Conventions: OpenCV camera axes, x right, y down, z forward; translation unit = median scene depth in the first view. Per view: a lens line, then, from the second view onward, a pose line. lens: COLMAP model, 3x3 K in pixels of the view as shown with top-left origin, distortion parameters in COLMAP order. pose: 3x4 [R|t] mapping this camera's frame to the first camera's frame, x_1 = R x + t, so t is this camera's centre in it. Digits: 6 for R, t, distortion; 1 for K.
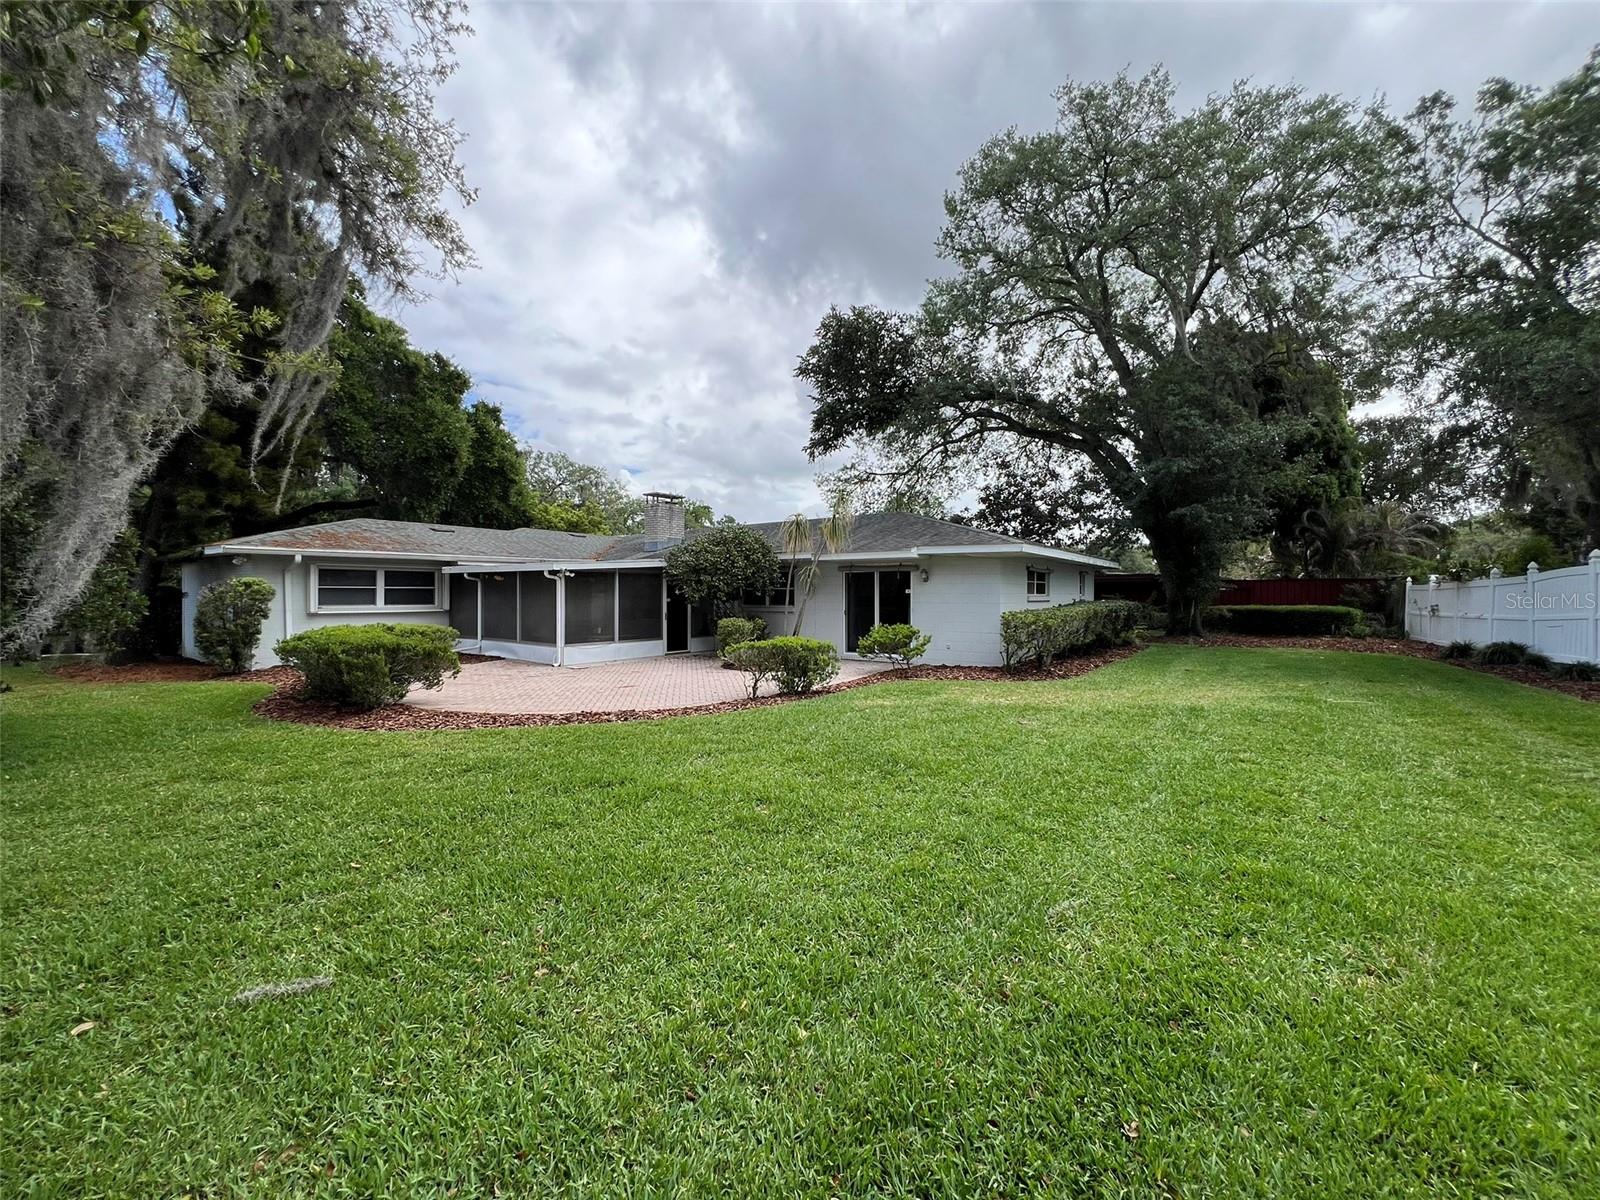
lens RADIAL K [[636.5, 0, 787.6], [0, 636.5, 592.7], [0, 0, 1]] dist [0.002520, -0.000176]
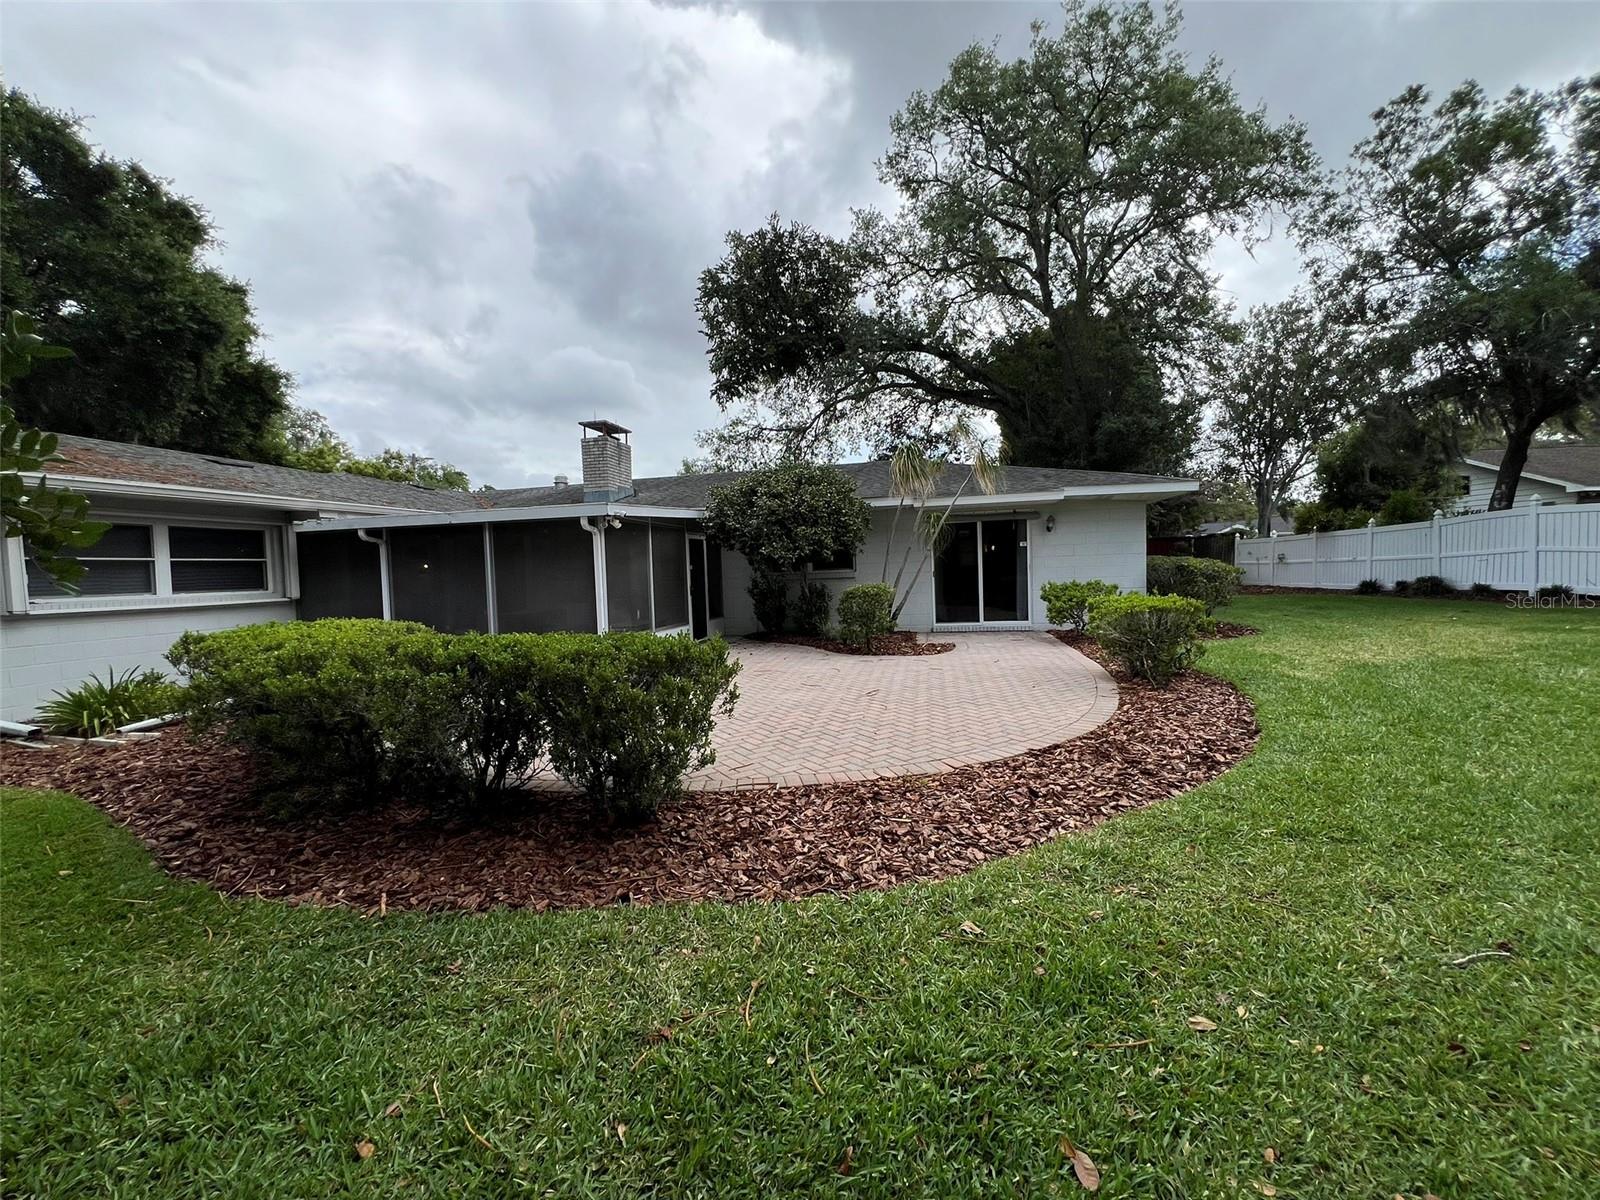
lens RADIAL K [[636.5, 0, 810.2], [0, 636.5, 598.7], [0, 0, 1]] dist [0.002520, -0.000176]
pose [[0.912144, -0.052002, 0.406558, -0.353647], [0.036555, 0.998287, 0.045675, 0.018377], [-0.408237, -0.026800, 0.912483, 0.299925]]
